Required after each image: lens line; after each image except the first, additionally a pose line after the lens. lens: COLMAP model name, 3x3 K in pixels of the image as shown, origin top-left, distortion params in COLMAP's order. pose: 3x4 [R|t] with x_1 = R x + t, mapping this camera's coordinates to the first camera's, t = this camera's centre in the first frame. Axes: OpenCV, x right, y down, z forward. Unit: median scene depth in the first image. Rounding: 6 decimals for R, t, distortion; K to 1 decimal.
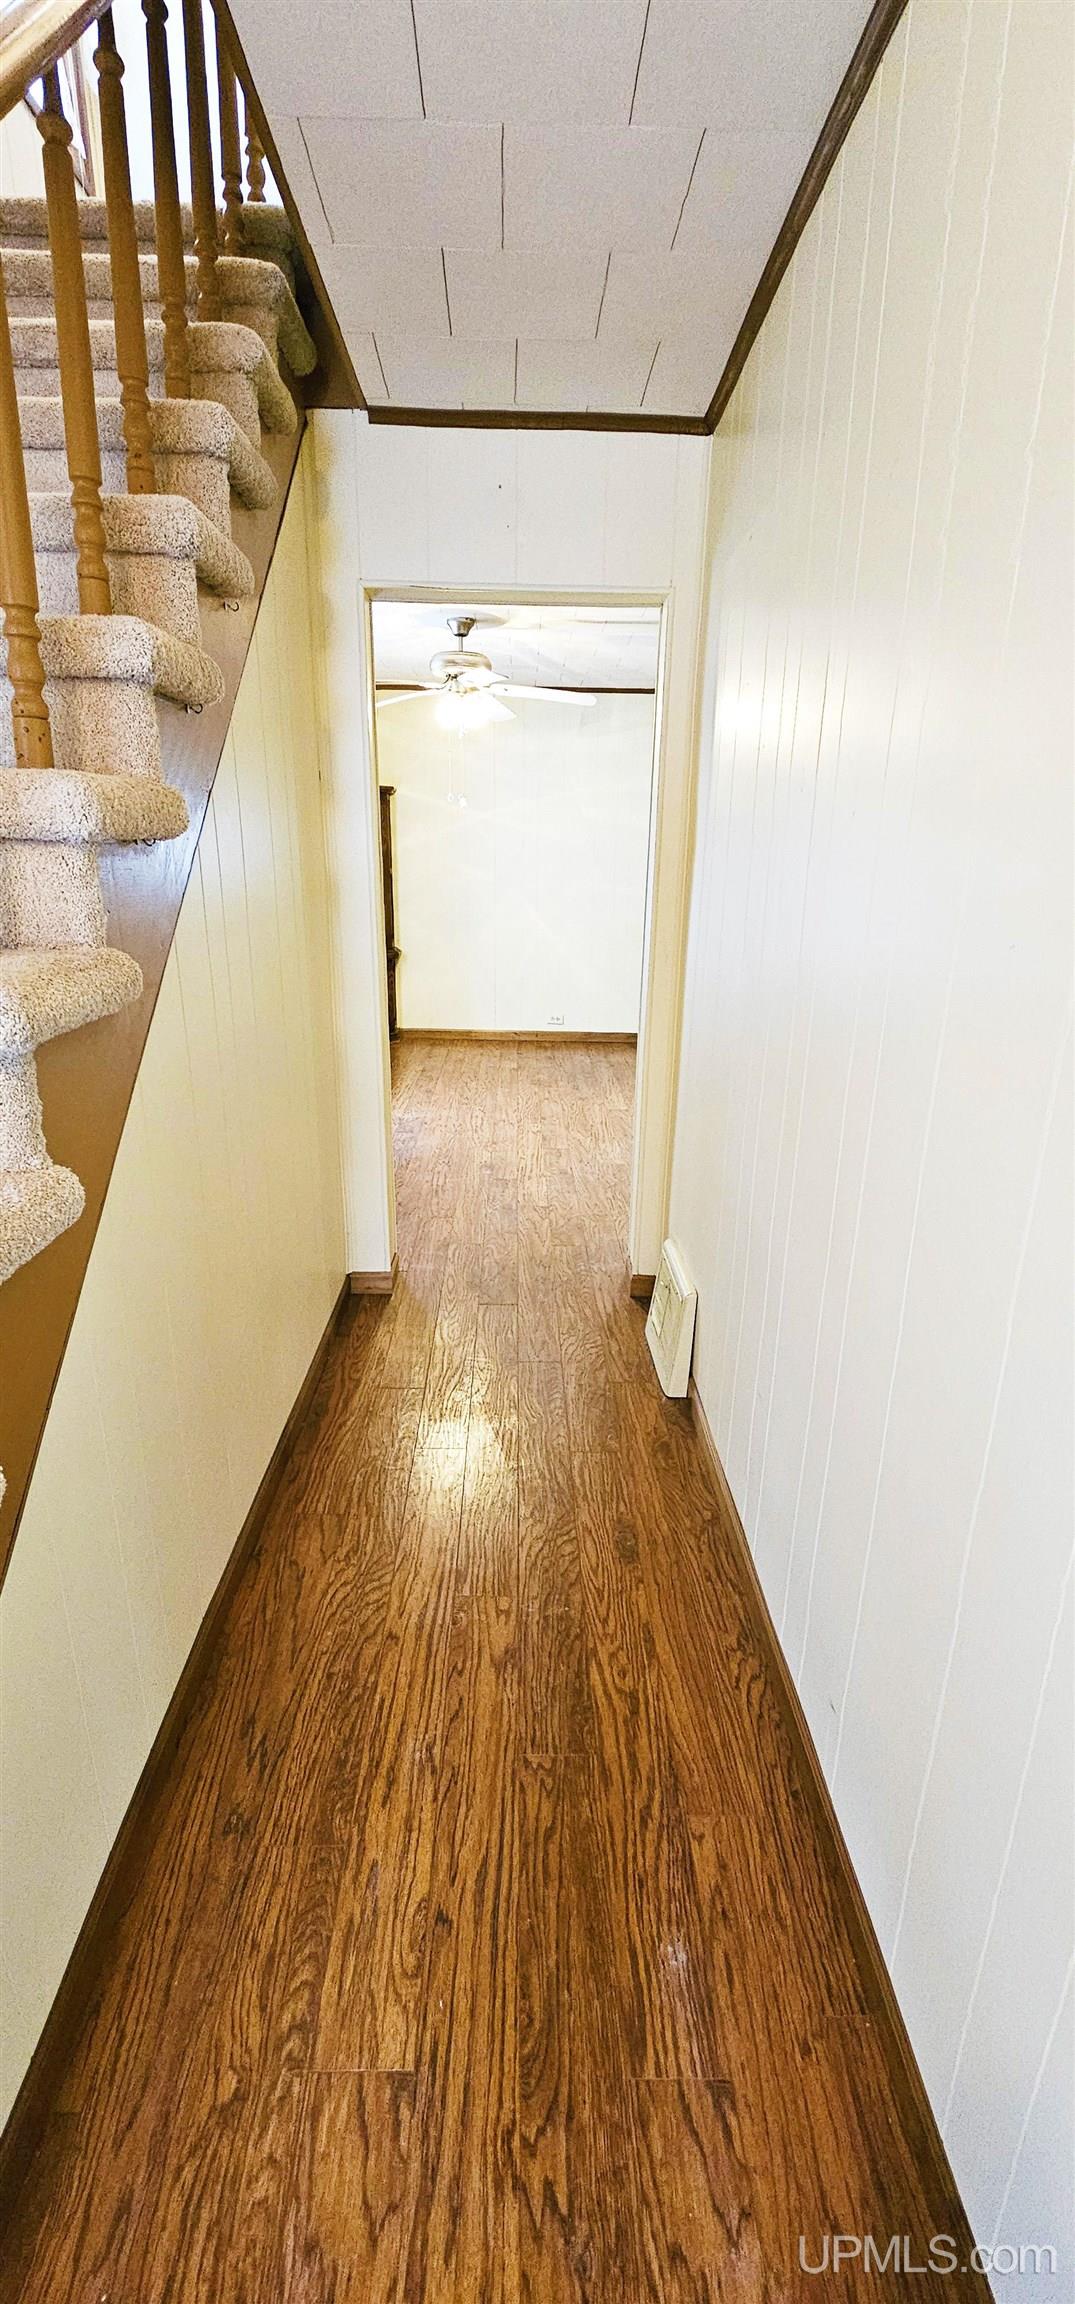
lens RADIAL K [[931.9, 0, 534.2], [0, 931.9, 1151.2], [0, 0, 1]] dist [0.001612, -0.000010]
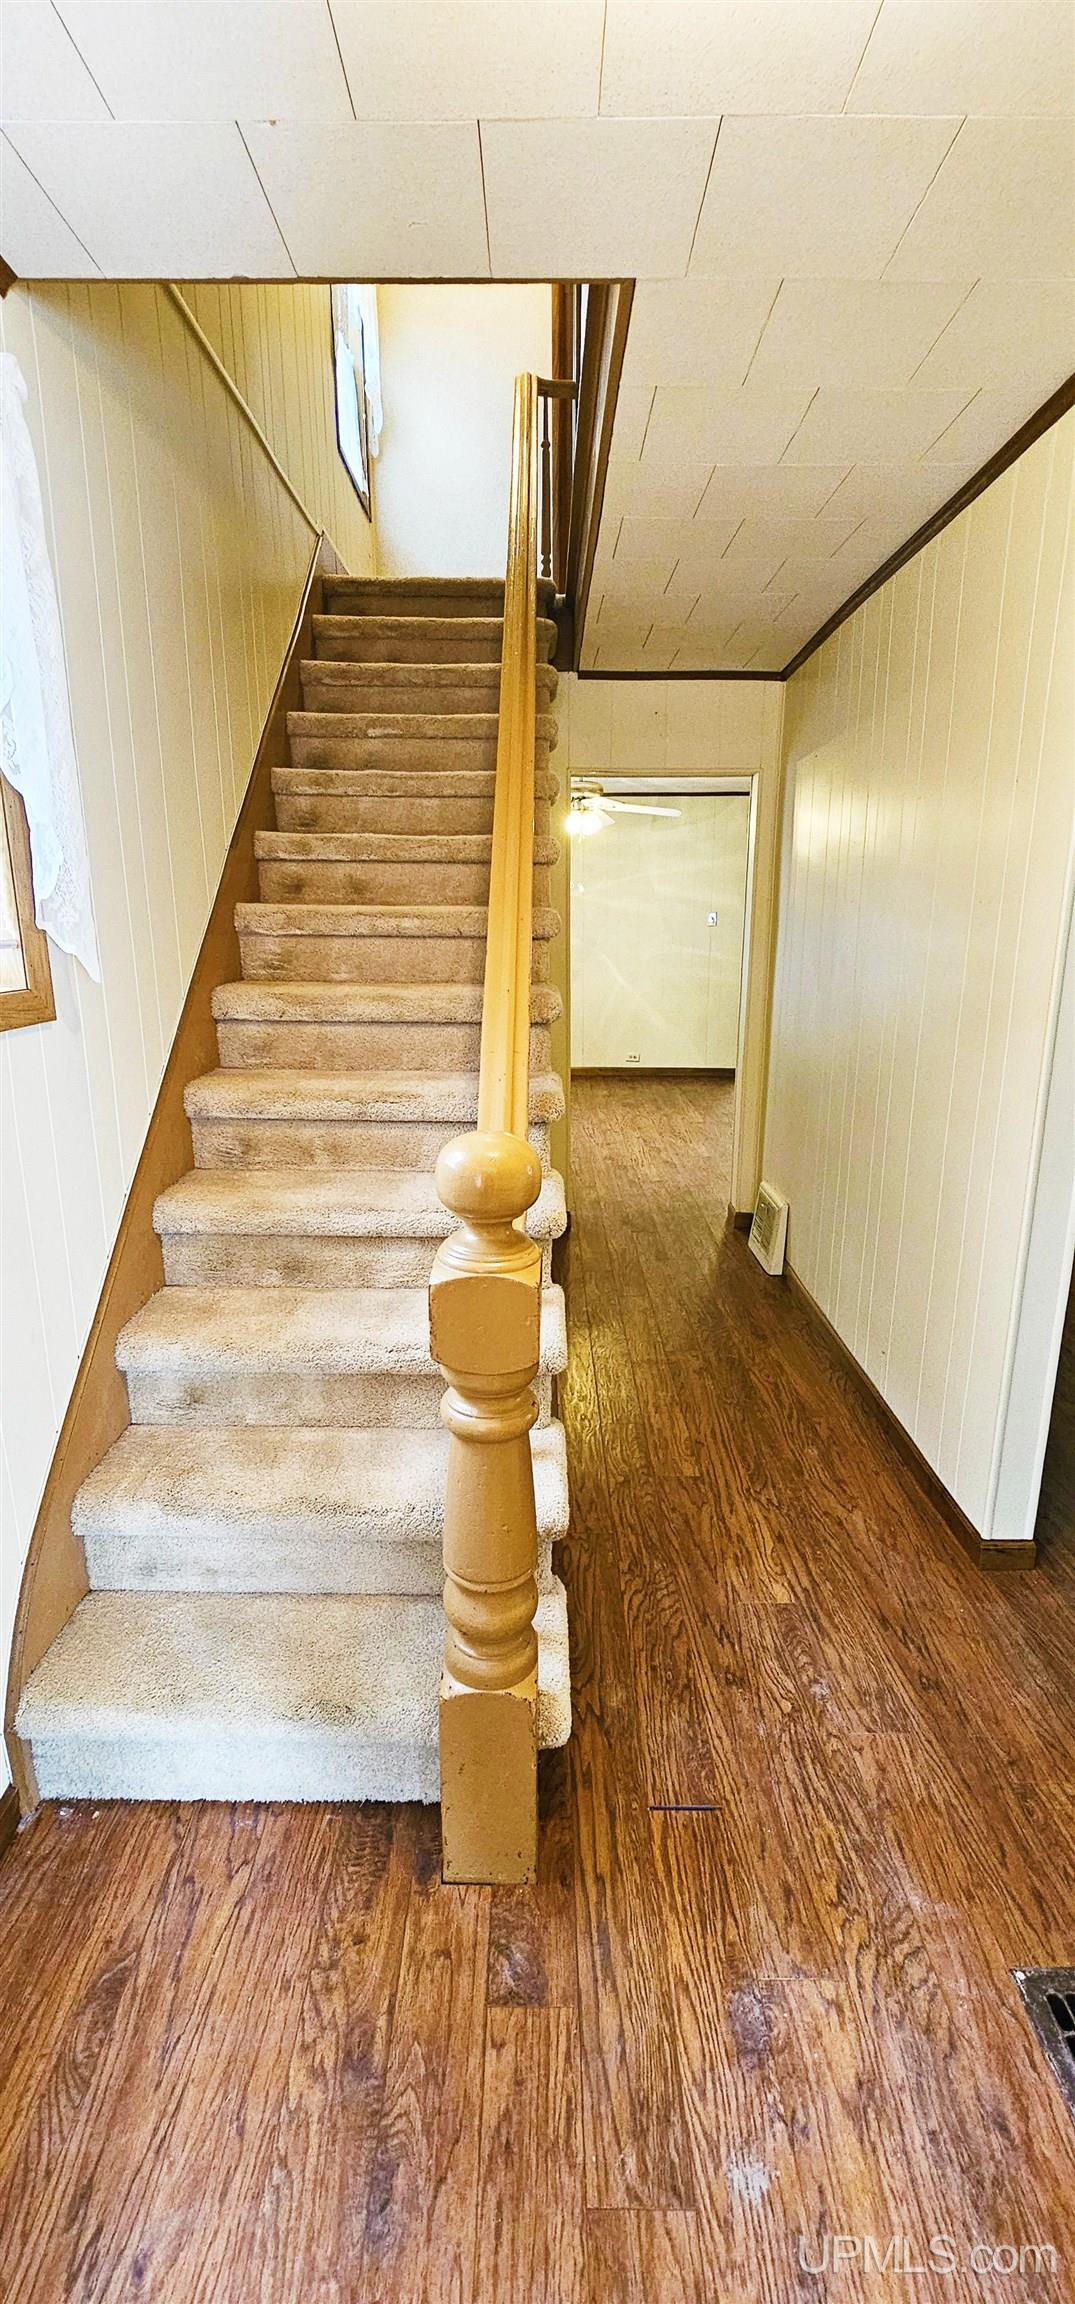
lens RADIAL K [[931.9, 0, 539.4], [0, 931.9, 1145.4], [0, 0, 1]] dist [0.001612, -0.000010]
pose [[0.999667, -0.007266, -0.024766, -0.190373], [0.005590, 0.997732, -0.067078, 0.142562], [0.025197, 0.066917, 0.997440, -0.542137]]
